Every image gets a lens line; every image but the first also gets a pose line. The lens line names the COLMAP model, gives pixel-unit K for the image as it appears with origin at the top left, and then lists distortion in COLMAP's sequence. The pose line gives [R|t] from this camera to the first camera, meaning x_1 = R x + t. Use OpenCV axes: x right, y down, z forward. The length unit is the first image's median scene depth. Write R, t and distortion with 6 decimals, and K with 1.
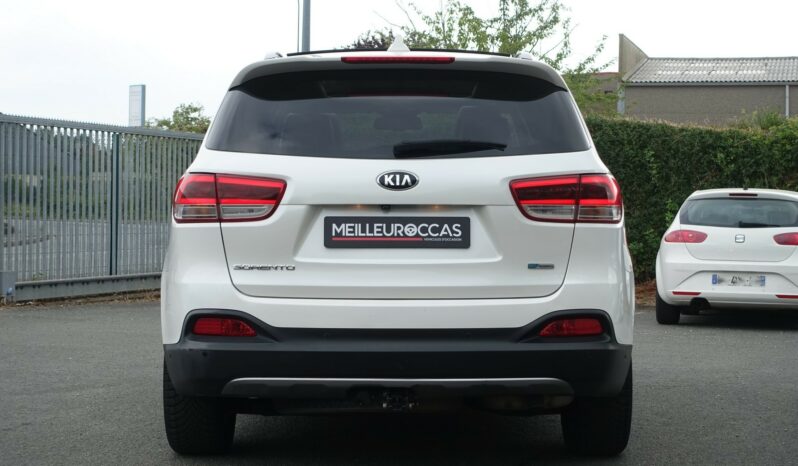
lens RADIAL K [[1629.5, 0, 400.4], [0, 1629.5, 235.8], [0, 0, 1]] dist [-0.111082, 0.000000]
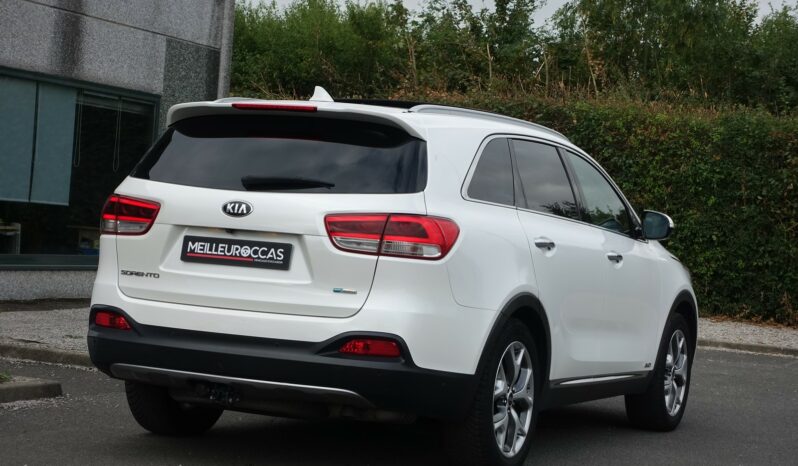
lens RADIAL K [[1629.5, 0, 398.8], [0, 1629.5, 232.1], [0, 0, 1]] dist [-0.111082, 0.000000]
pose [[0.916684, 0.065506, -0.394206, 0.568969], [-0.081666, 0.996363, -0.024339, 0.002118], [0.391178, 0.054504, 0.918700, -0.035466]]
